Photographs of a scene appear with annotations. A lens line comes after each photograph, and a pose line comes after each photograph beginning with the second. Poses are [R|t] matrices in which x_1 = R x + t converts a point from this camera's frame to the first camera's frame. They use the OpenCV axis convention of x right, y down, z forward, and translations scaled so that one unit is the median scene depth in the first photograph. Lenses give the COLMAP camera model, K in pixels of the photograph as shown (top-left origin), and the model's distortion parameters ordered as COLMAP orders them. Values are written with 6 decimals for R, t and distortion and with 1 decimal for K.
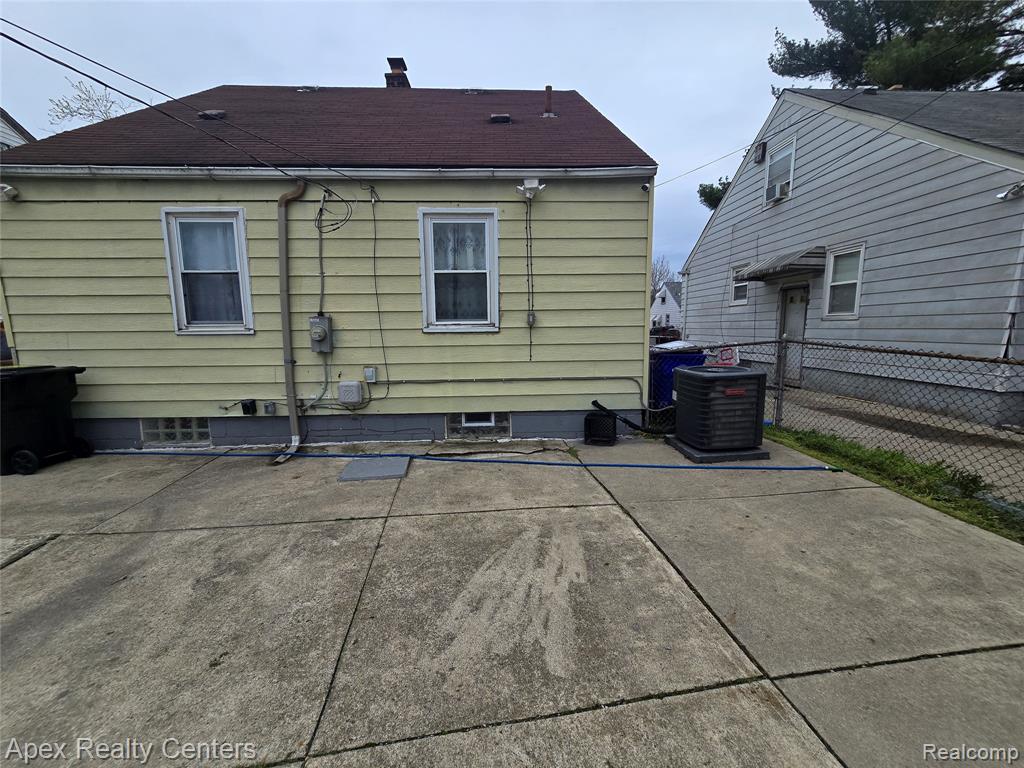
lens RADIAL K [[420.3, 0, 511.6], [0, 420.3, 387.4], [0, 0, 1]] dist [-0.003484, 0.000265]
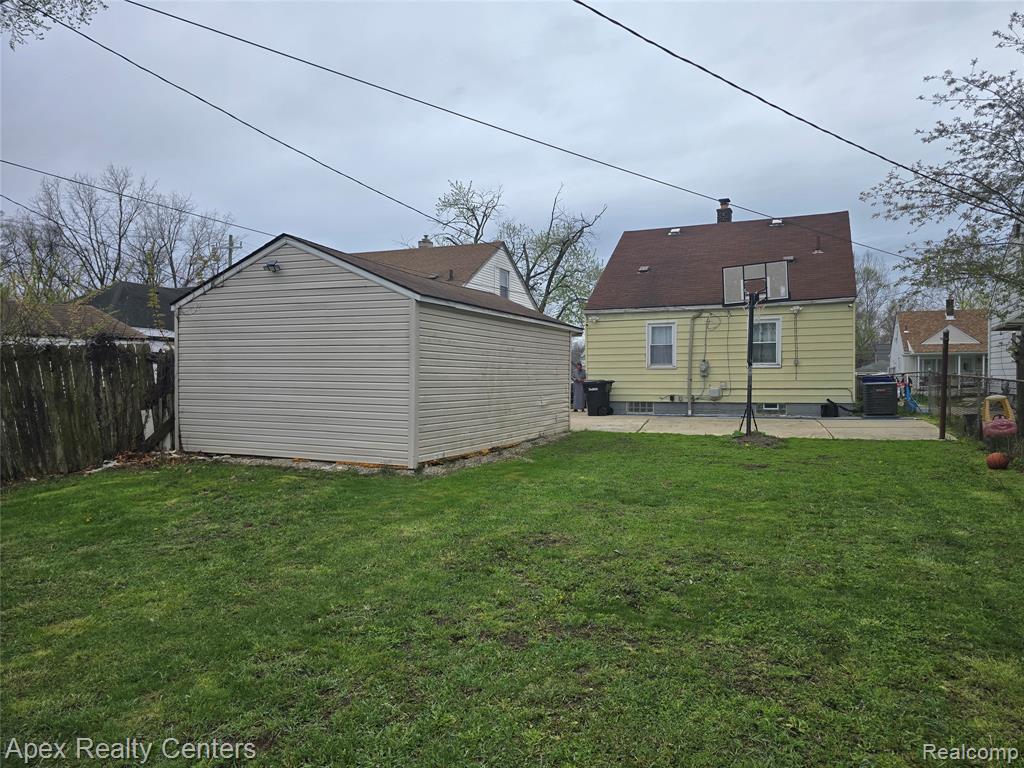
lens RADIAL K [[687.9, 0, 521.8], [0, 687.9, 389.6], [0, 0, 1]] dist [0.063867, -0.052687]
pose [[0.905587, 0.012850, -0.423966, 0.302342], [-0.064906, 0.991967, -0.108574, 0.505341], [0.419165, 0.125841, 0.899147, -3.080629]]
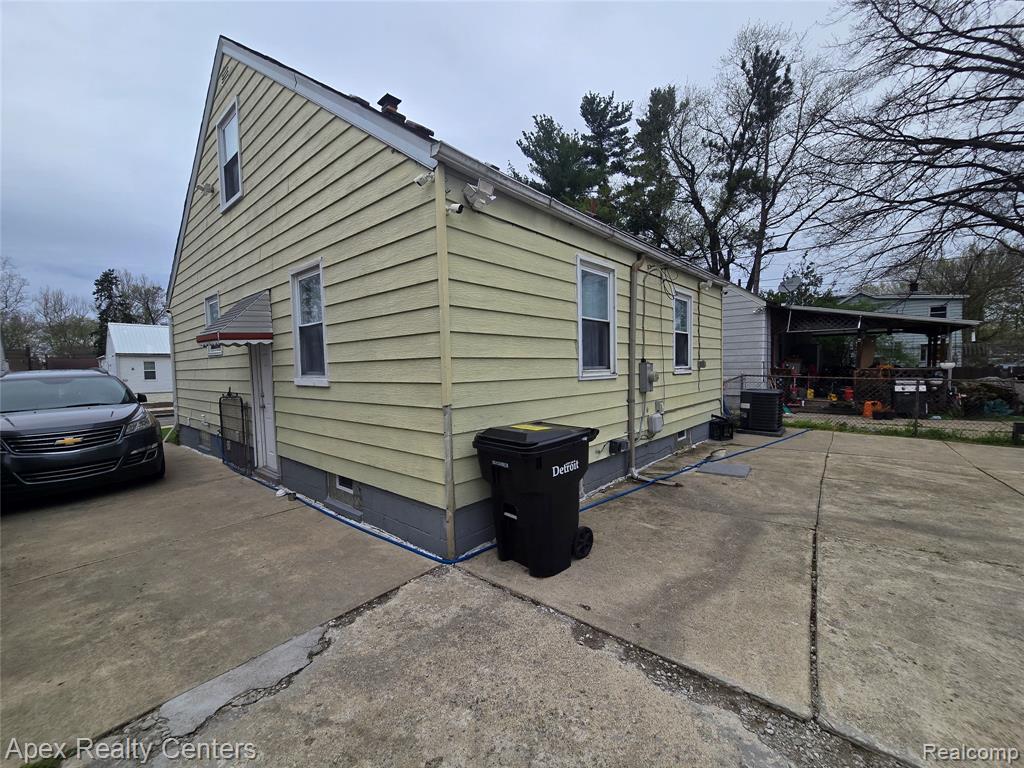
lens RADIAL K [[421.5, 0, 512.0], [0, 421.5, 384.0], [0, 0, 1]] dist [0.001731, 0.000378]
pose [[0.689722, -0.033833, 0.723283, -1.581552], [0.119150, 0.990594, -0.067285, -0.069568], [-0.714203, 0.132587, 0.687266, 0.437816]]
